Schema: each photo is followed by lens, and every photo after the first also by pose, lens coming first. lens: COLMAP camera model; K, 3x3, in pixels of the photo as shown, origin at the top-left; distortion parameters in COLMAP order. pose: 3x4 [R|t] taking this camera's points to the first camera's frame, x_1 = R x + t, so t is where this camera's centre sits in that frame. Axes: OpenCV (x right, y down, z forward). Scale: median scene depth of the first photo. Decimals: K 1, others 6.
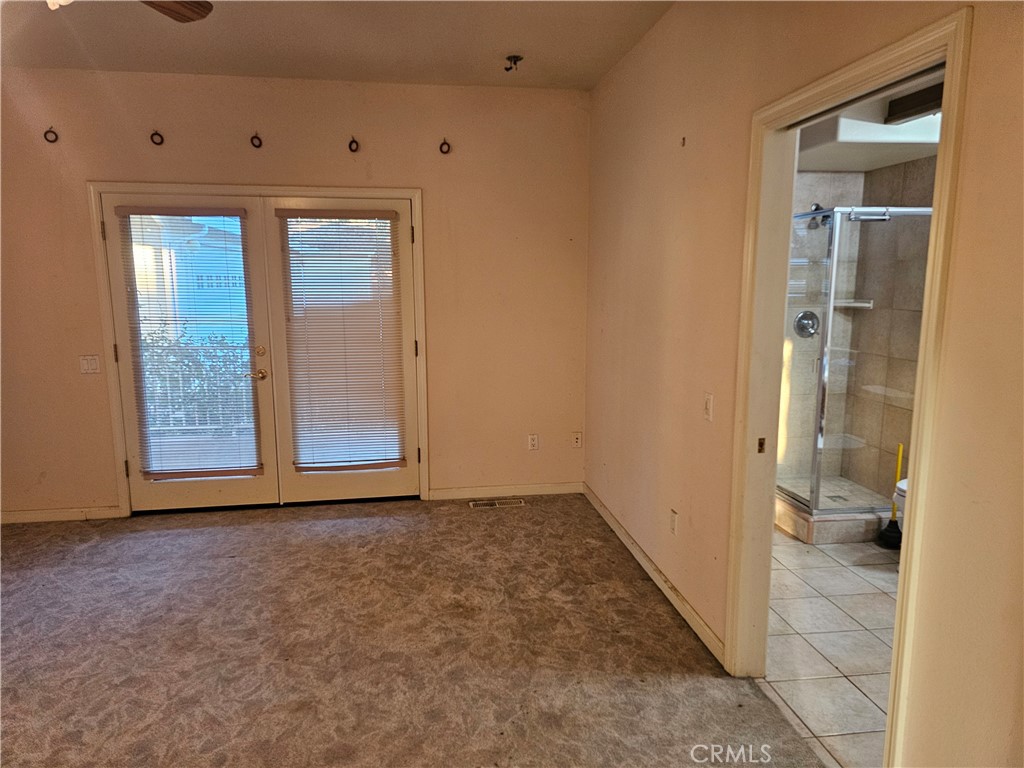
lens RADIAL K [[679.0, 0, 512.8], [0, 679.0, 389.0], [0, 0, 1]] dist [0.060197, -0.051330]
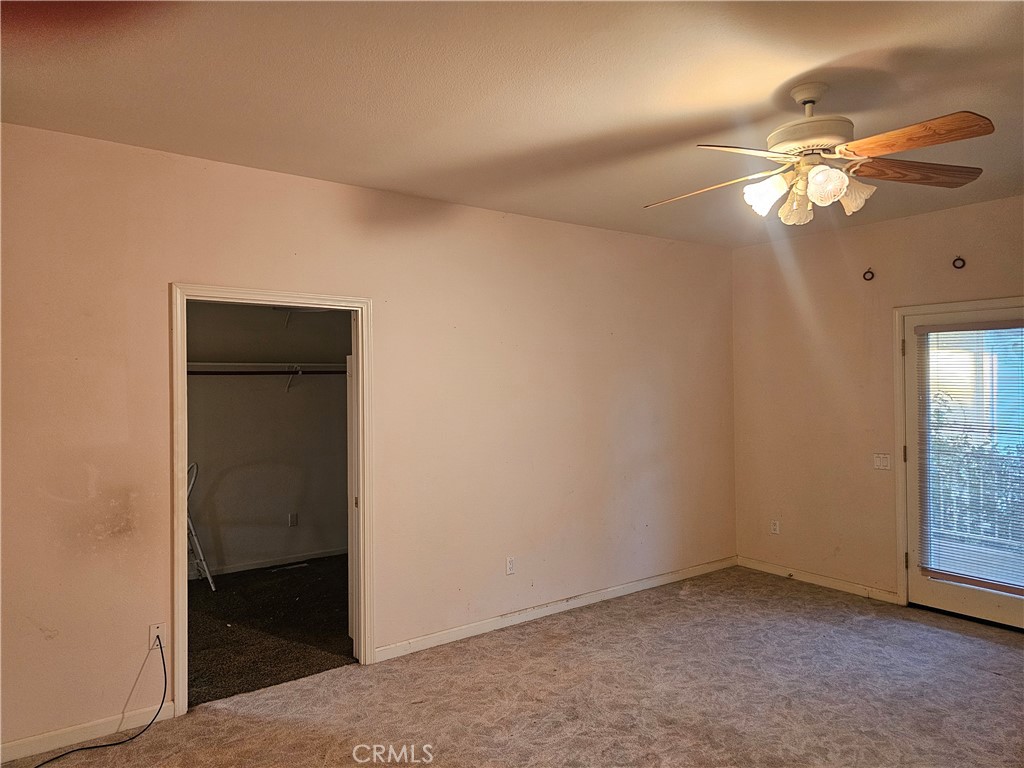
lens RADIAL K [[679.0, 0, 516.7], [0, 679.0, 381.3], [0, 0, 1]] dist [0.060197, -0.051330]
pose [[0.475911, -0.005591, -0.879476, 0.147633], [-0.131997, 0.988199, -0.077710, 0.002059], [0.869532, 0.153071, 0.469557, -0.128389]]
